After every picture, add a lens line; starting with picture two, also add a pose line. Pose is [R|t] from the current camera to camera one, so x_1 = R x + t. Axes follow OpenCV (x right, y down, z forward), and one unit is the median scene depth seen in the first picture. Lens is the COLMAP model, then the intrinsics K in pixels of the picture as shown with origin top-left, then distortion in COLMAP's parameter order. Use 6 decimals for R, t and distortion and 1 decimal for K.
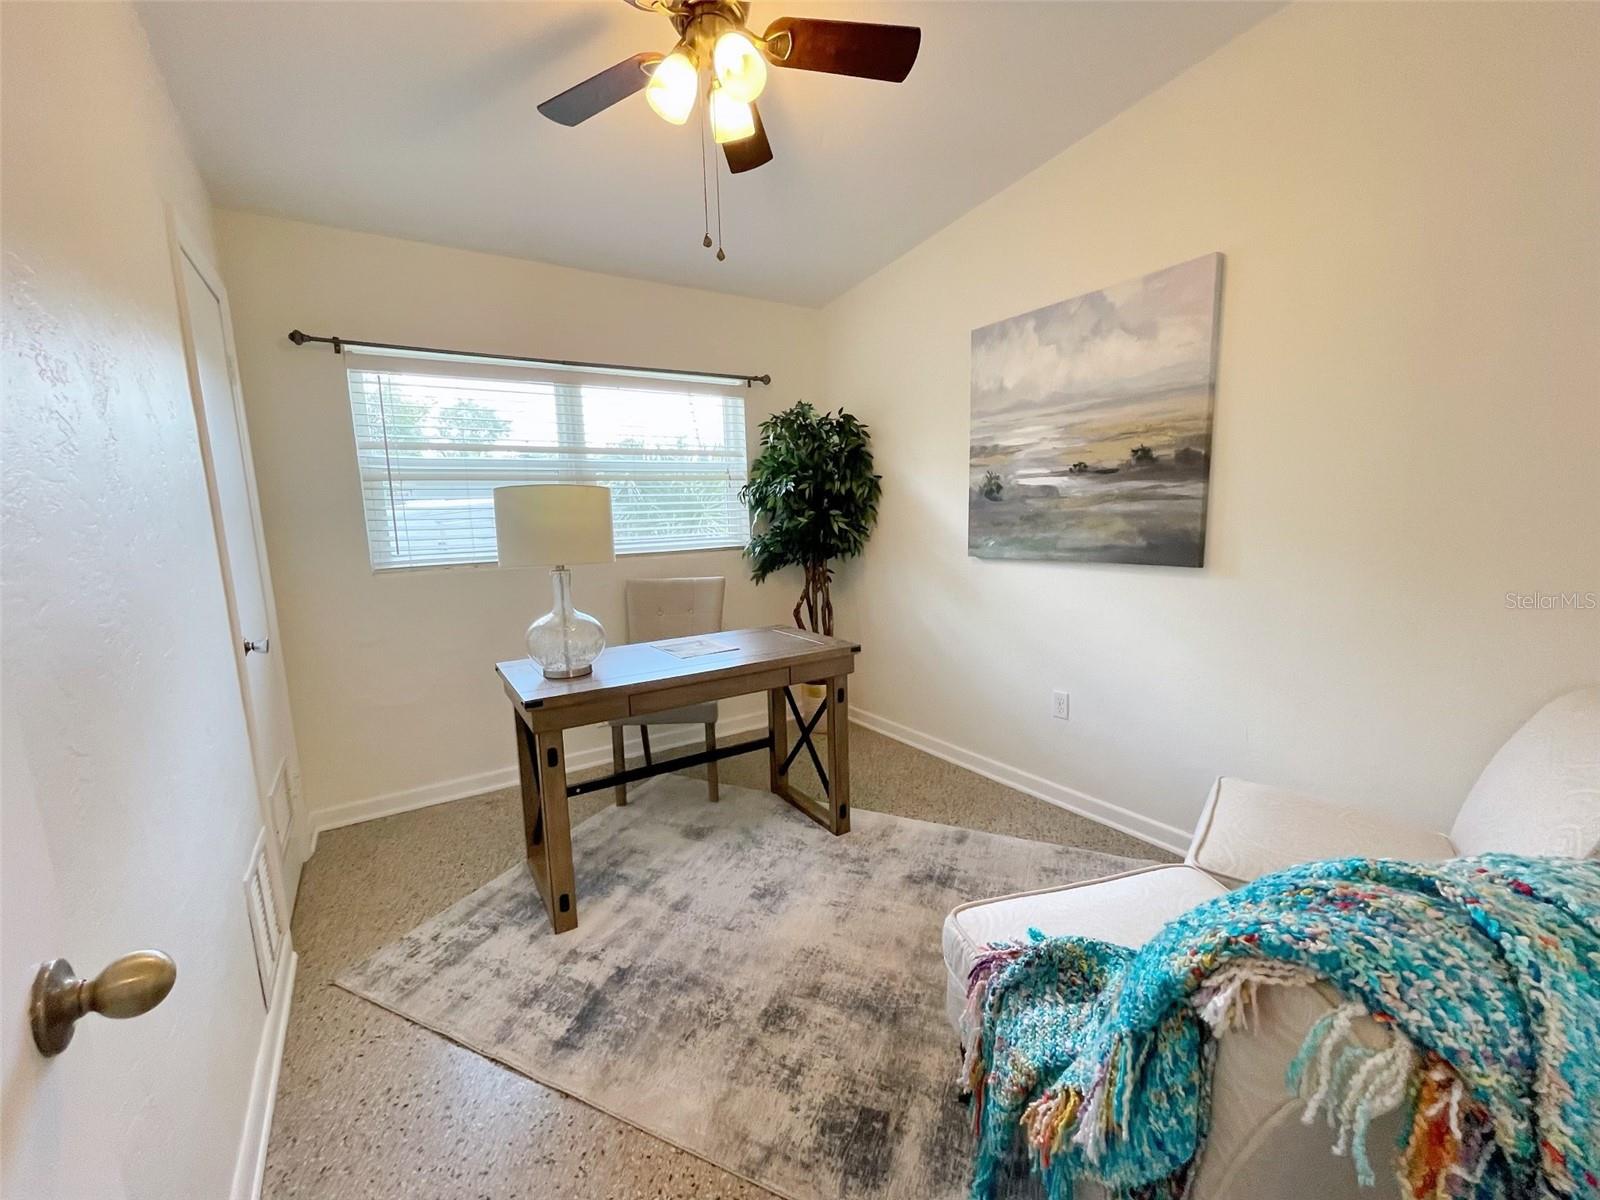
lens RADIAL K [[653.8, 0, 794.8], [0, 653.8, 603.6], [0, 0, 1]] dist [0.000377, -0.000189]
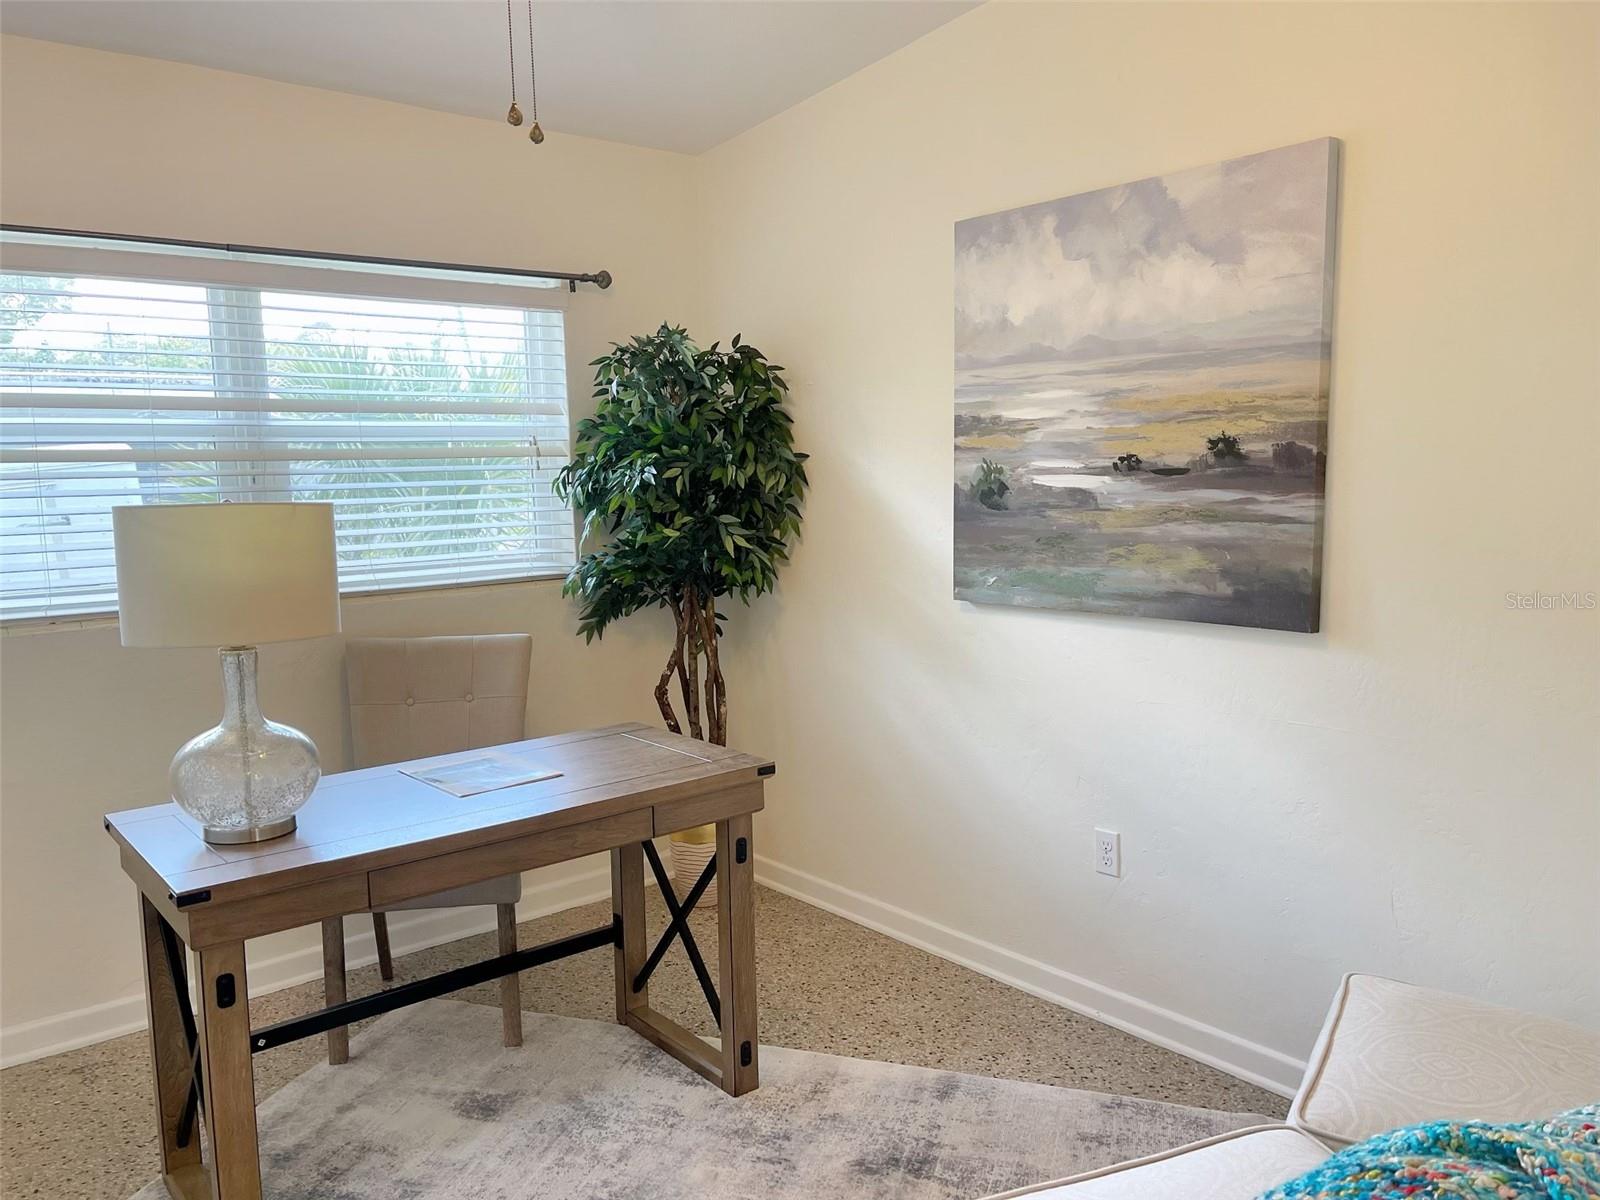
lens RADIAL K [[1217.2, 0, 804.5], [0, 1217.2, 608.1], [0, 0, 1]] dist [0.085349, -0.103807]
pose [[0.992094, -0.005958, 0.125359, -0.008113], [0.008979, 0.999682, -0.023548, -0.046707], [-0.125179, 0.024488, 0.991832, -0.088239]]
